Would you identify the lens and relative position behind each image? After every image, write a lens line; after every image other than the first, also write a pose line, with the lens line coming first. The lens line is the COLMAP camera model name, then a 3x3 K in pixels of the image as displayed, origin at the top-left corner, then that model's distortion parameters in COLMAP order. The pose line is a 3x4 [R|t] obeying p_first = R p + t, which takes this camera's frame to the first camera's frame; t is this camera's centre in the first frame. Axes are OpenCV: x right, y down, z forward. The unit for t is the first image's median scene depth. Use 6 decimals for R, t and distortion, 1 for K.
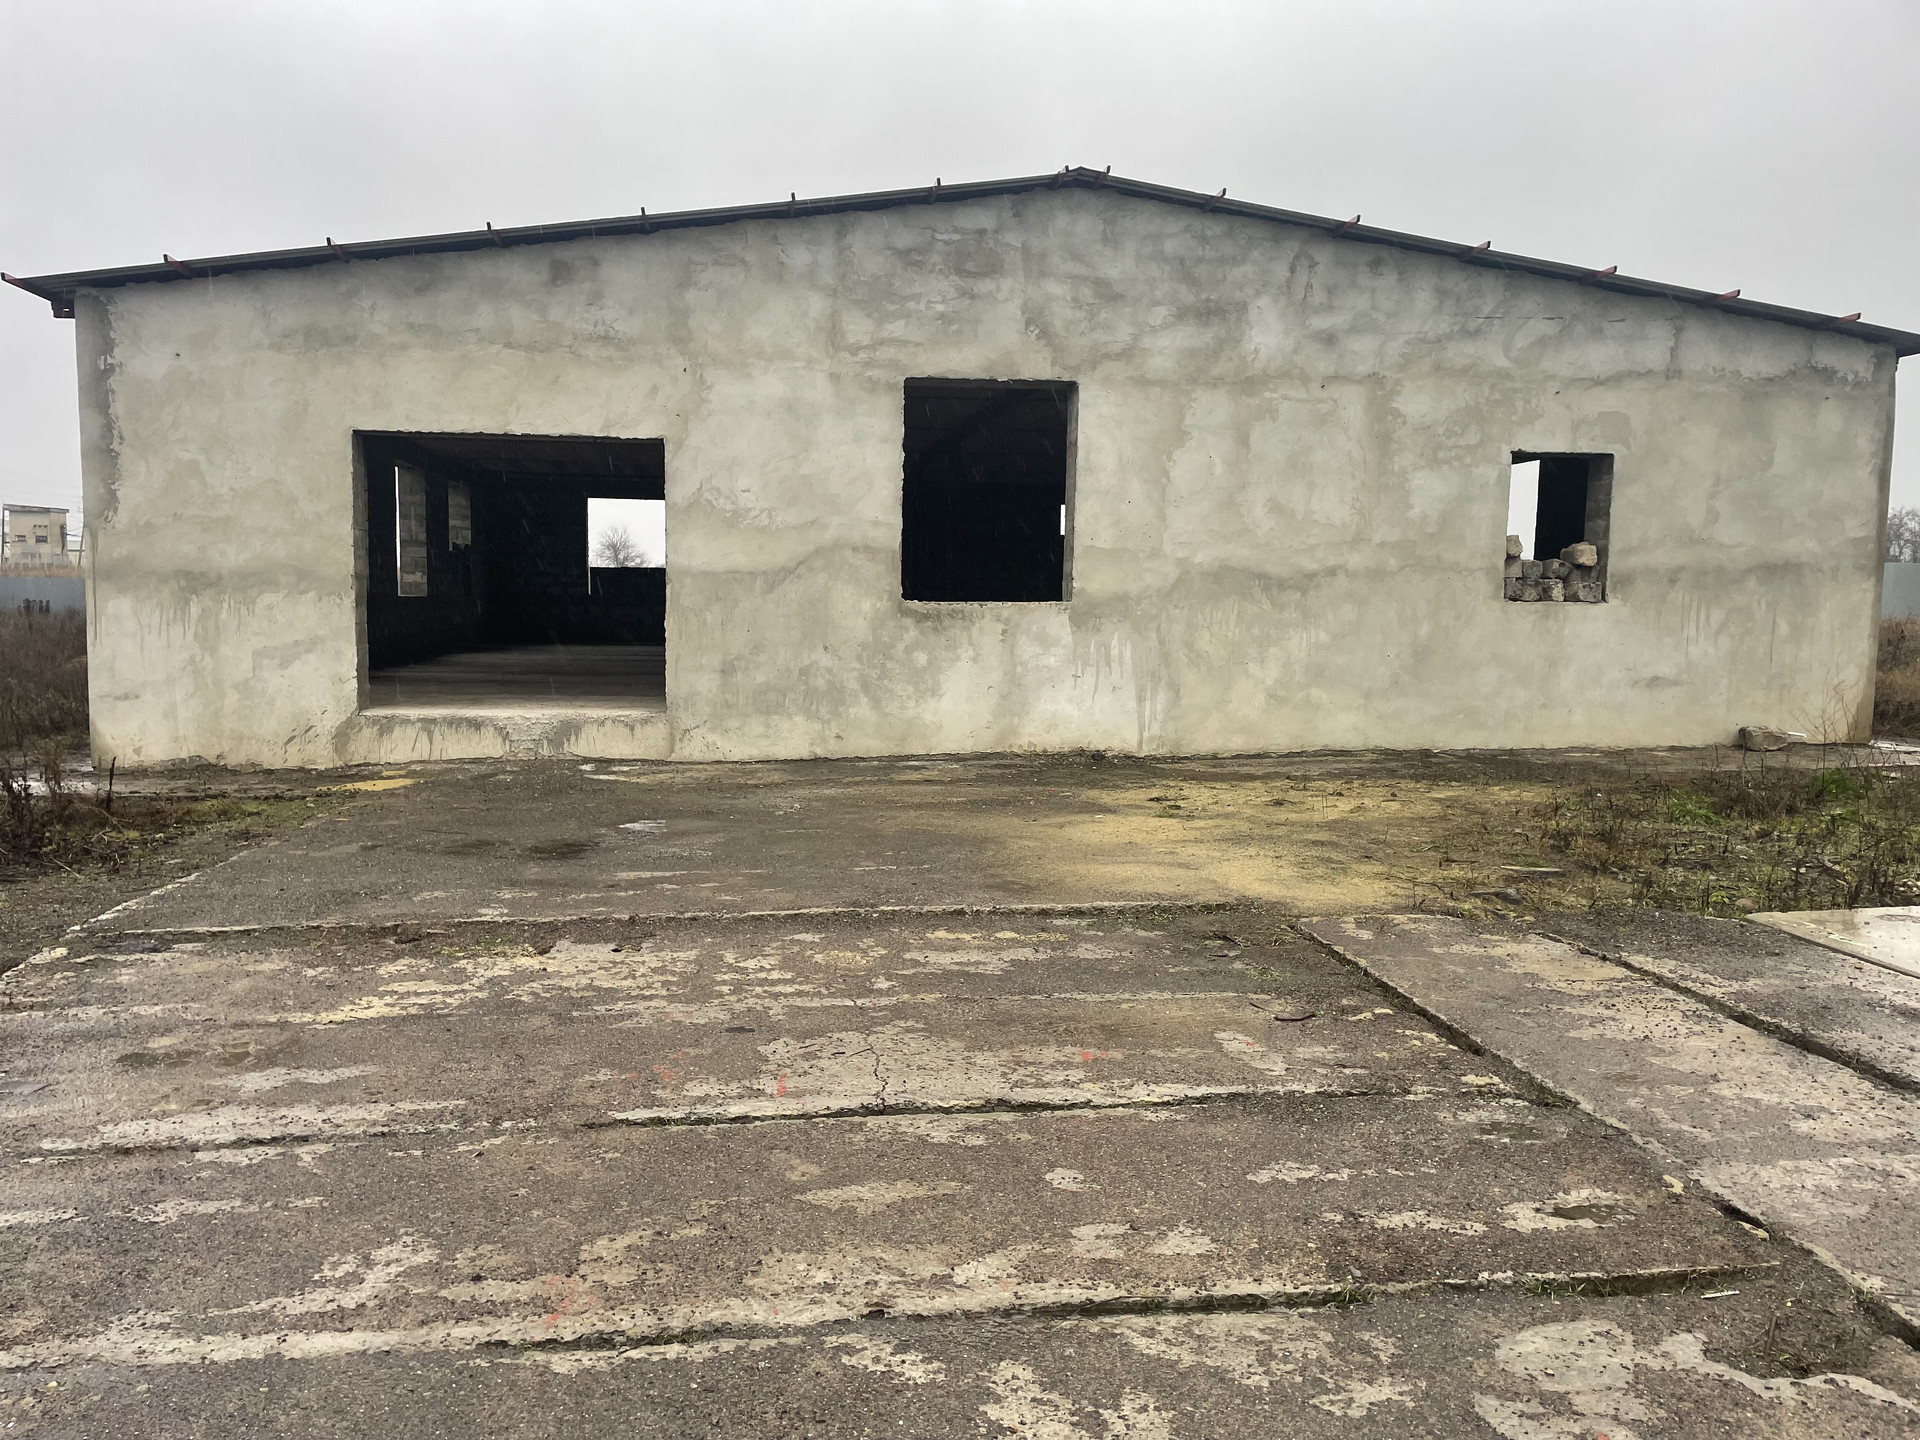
lens RADIAL K [[1433.0, 0, 949.3], [0, 1433.0, 736.2], [0, 0, 1]] dist [0.107621, -0.161083]
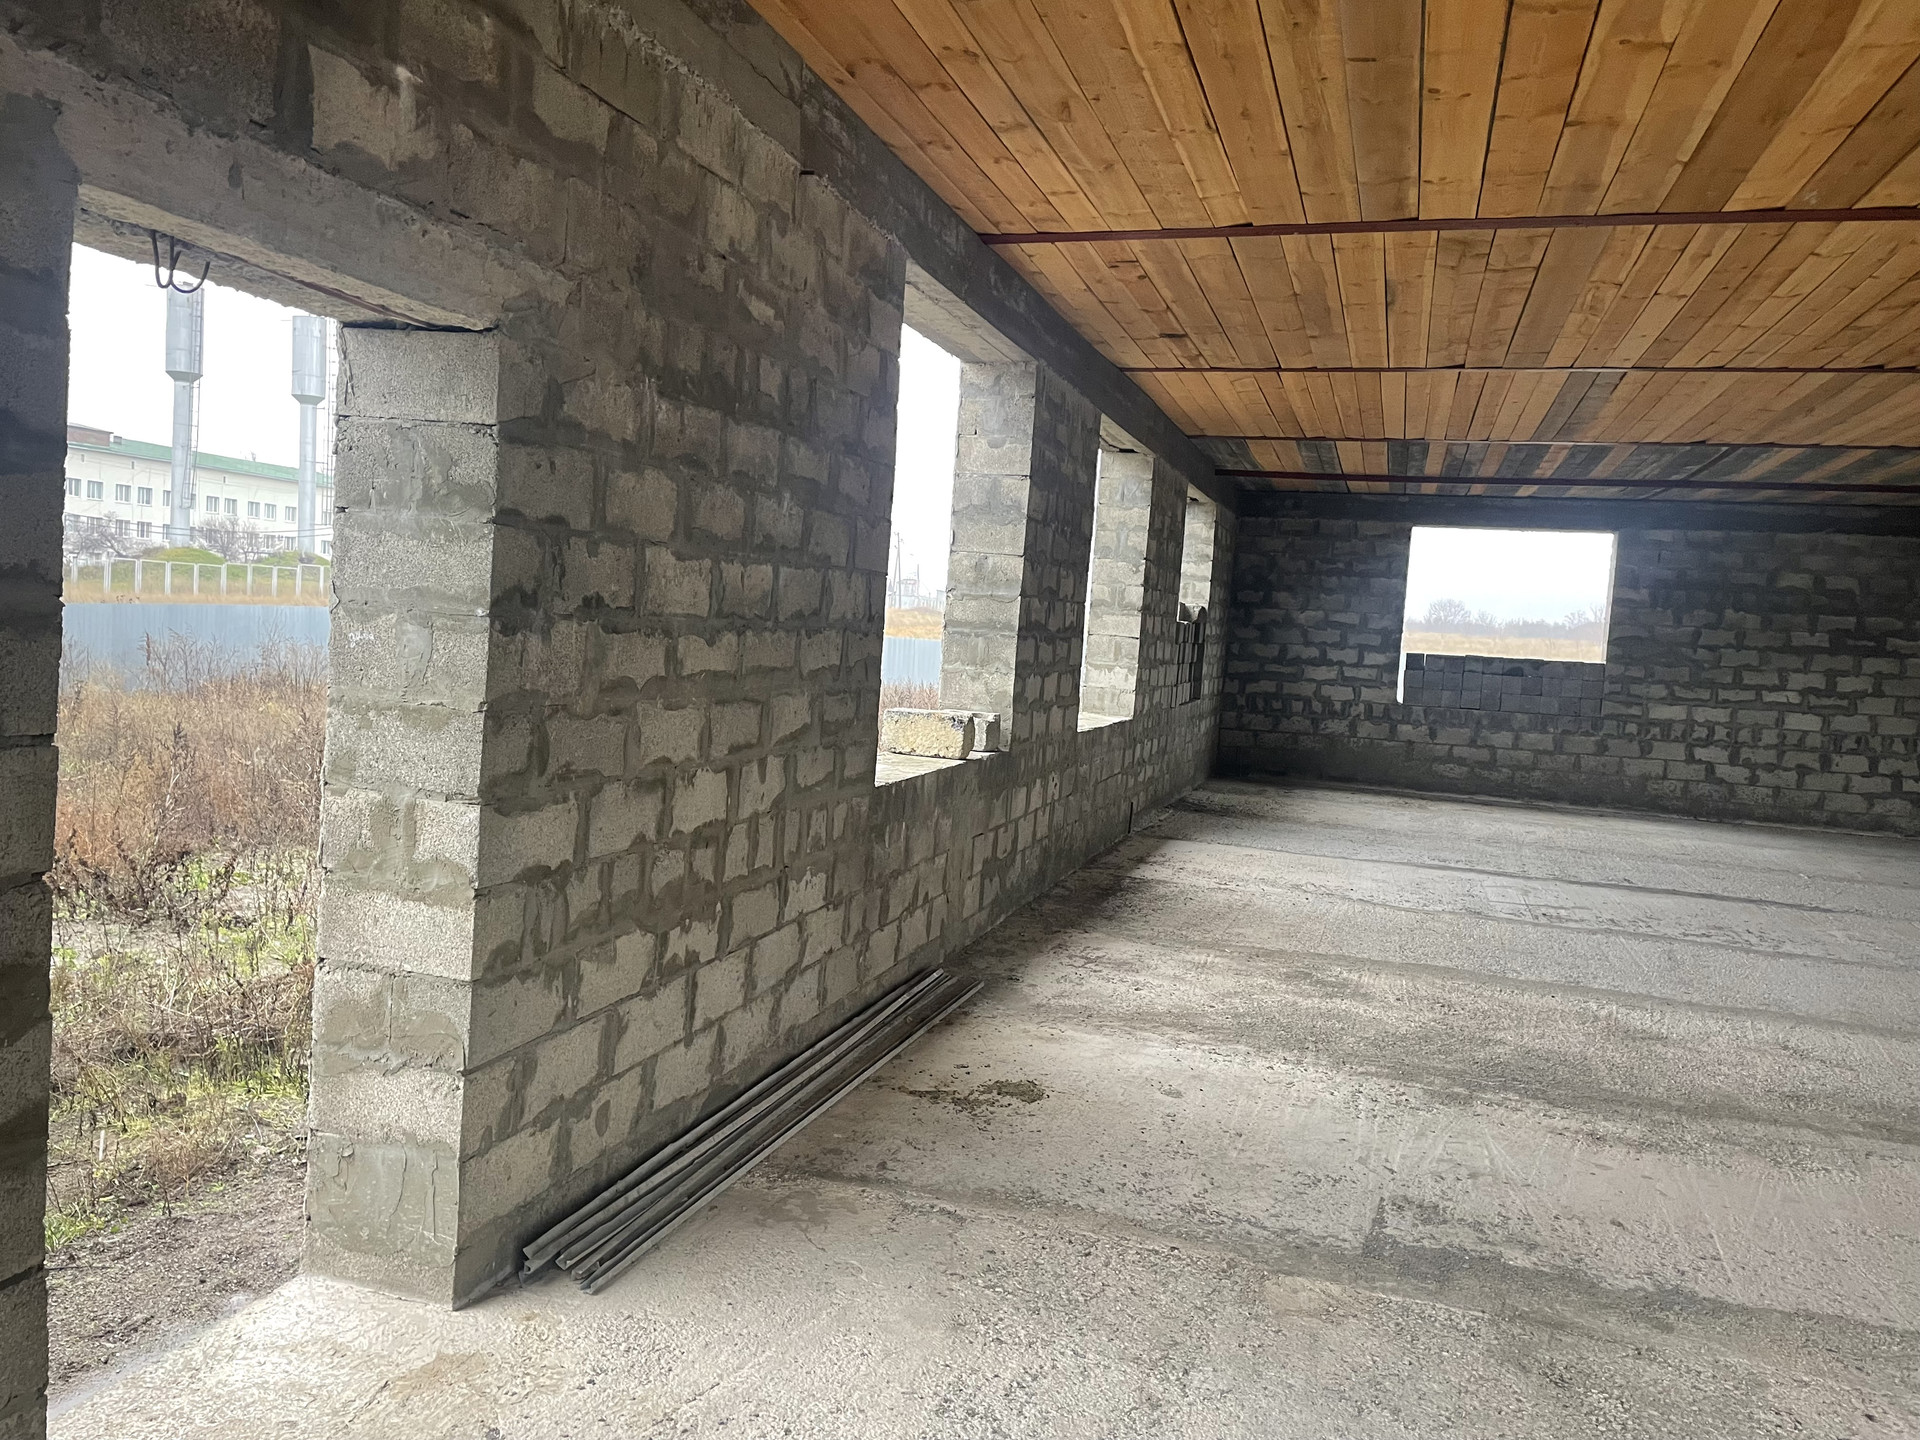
lens RADIAL K [[1433.0, 0, 949.3], [0, 1433.0, 736.2], [0, 0, 1]] dist [0.107621, -0.161083]
pose [[0.899811, 0.076349, -0.429548, -0.187162], [-0.091318, 0.995719, -0.014310, -0.069551], [0.426616, 0.052102, 0.902931, 0.485323]]
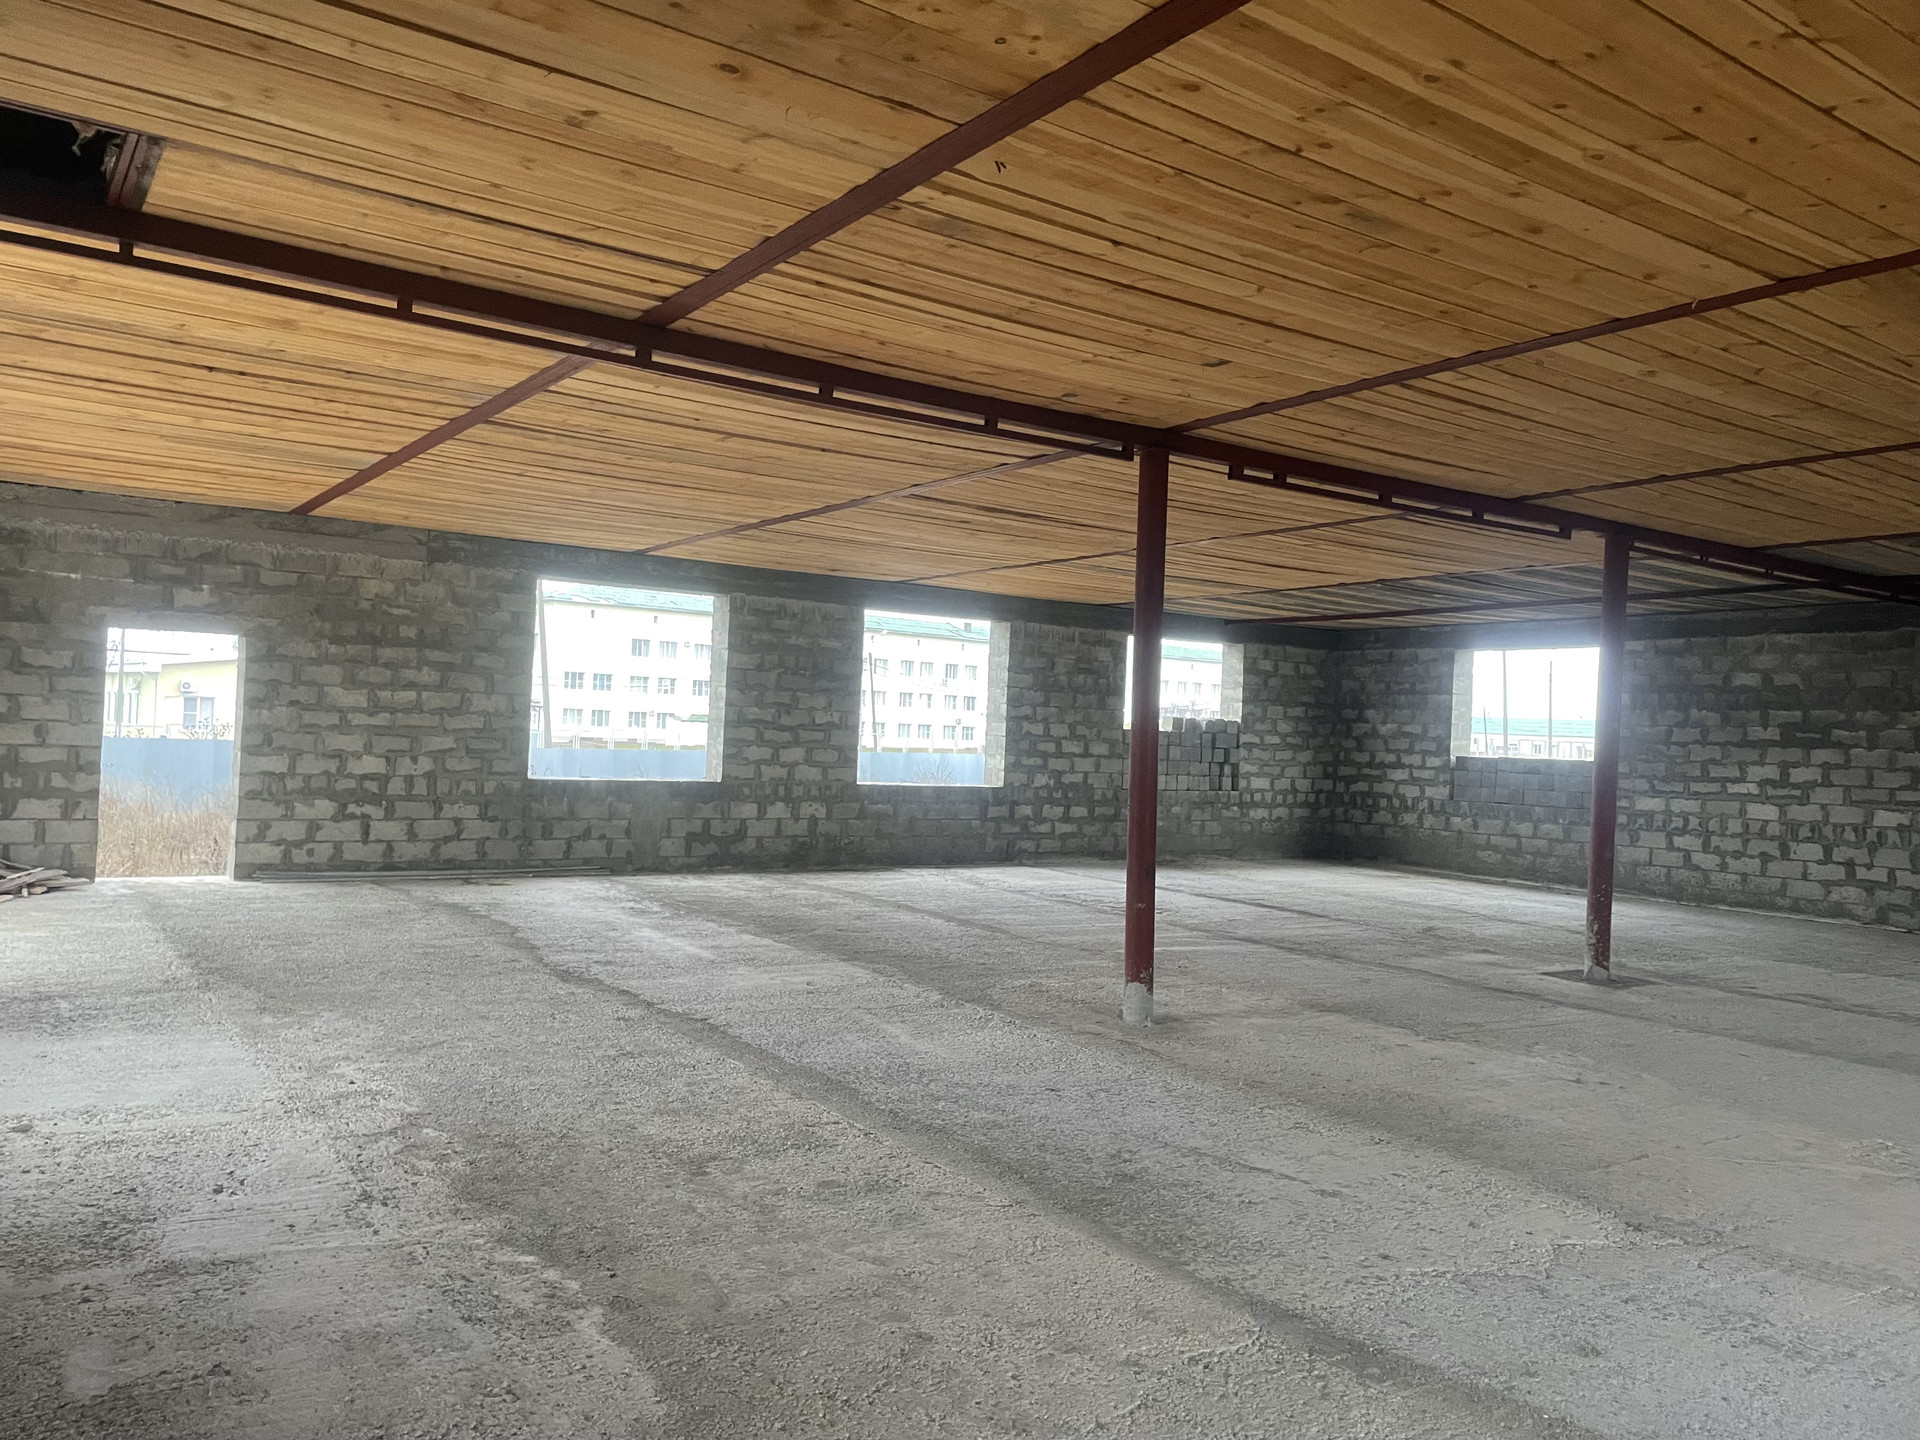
lens RADIAL K [[1433.0, 0, 949.3], [0, 1433.0, 736.2], [0, 0, 1]] dist [0.107621, -0.161083]
pose [[0.429248, 0.004342, -0.903176, 0.270651], [-0.124379, 0.990745, -0.054350, -0.070106], [0.894582, 0.135666, 0.425815, 0.582237]]
